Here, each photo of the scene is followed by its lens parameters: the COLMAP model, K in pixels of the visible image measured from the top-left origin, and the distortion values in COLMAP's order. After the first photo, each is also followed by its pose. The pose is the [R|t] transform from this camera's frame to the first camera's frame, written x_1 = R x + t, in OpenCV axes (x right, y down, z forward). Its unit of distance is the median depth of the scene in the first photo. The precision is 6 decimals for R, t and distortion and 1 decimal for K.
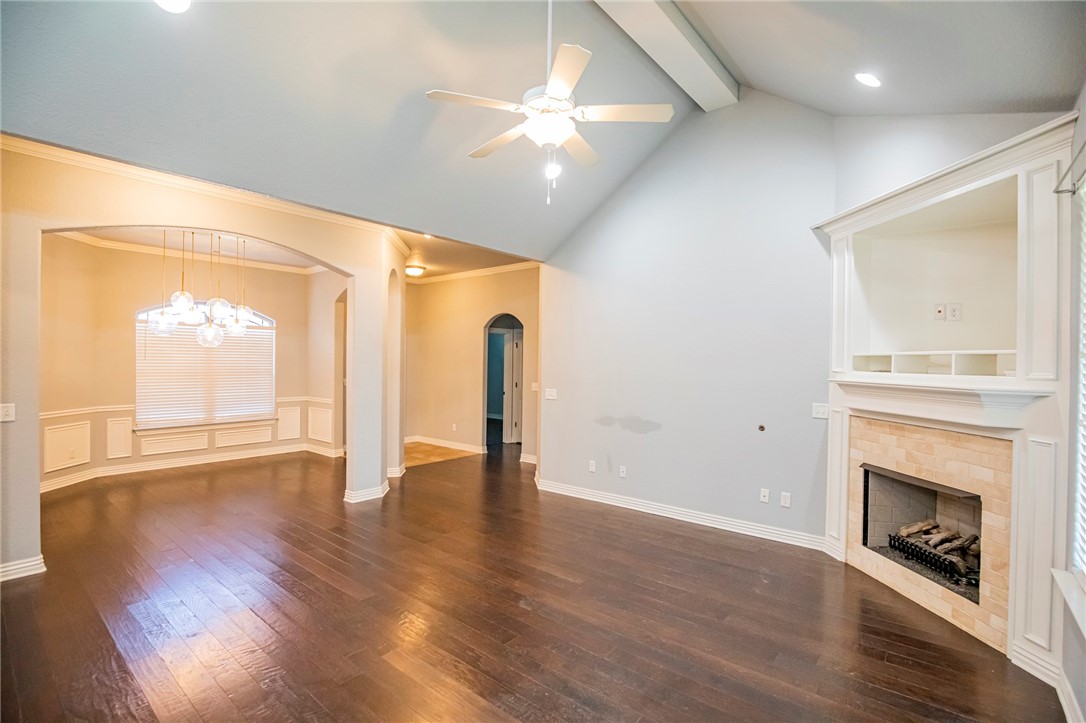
lens RADIAL K [[503.5, 0, 547.0], [0, 503.5, 363.1], [0, 0, 1]] dist [-0.029069, 0.002659]
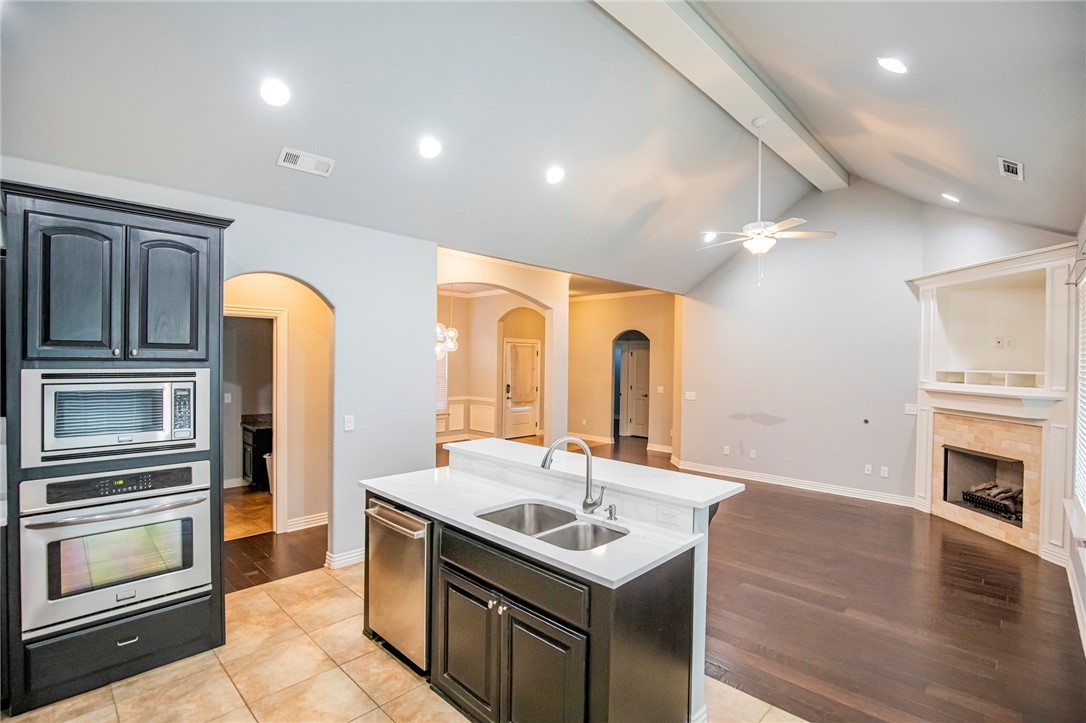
lens RADIAL K [[503.5, 0, 555.0], [0, 503.5, 362.6], [0, 0, 1]] dist [-0.029069, 0.002659]
pose [[0.997563, 0.003565, -0.069676, -0.357261], [-0.003671, 0.999992, -0.001385, -0.031194], [0.069671, 0.001637, 0.997569, -0.471016]]
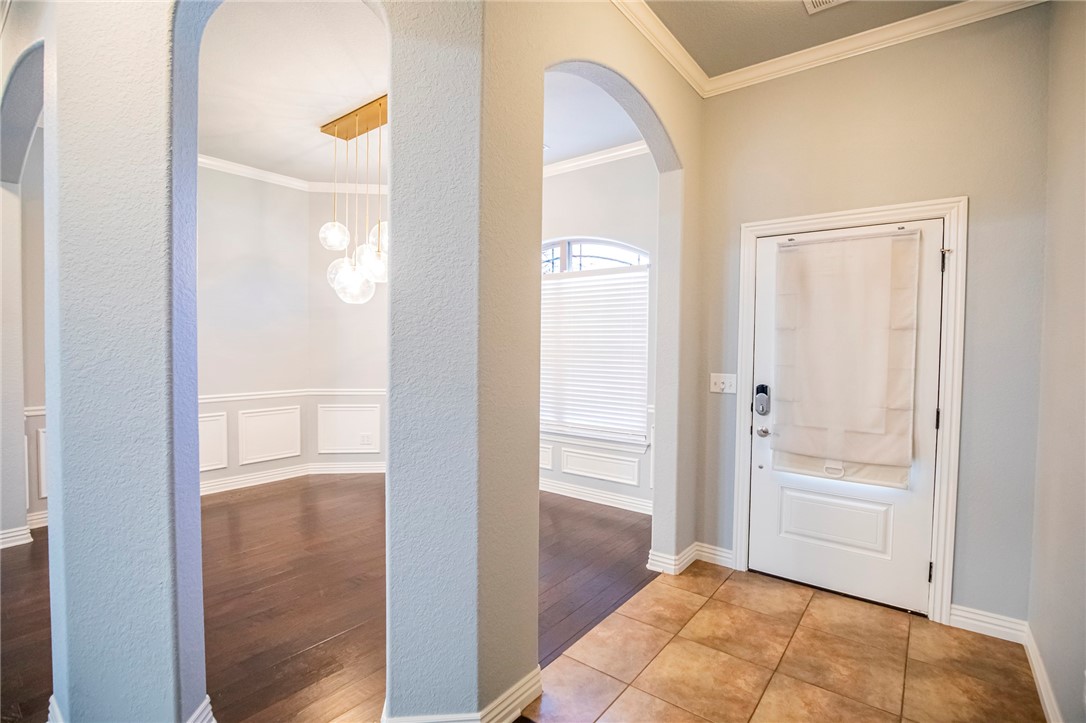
lens RADIAL K [[503.5, 0, 557.2], [0, 503.5, 359.7], [0, 0, 1]] dist [-0.029069, 0.002659]
pose [[0.046154, 0.020460, -0.998725, -0.069430], [-0.013365, 0.999713, 0.019862, 0.029308], [0.998845, 0.012432, 0.046414, 1.696553]]
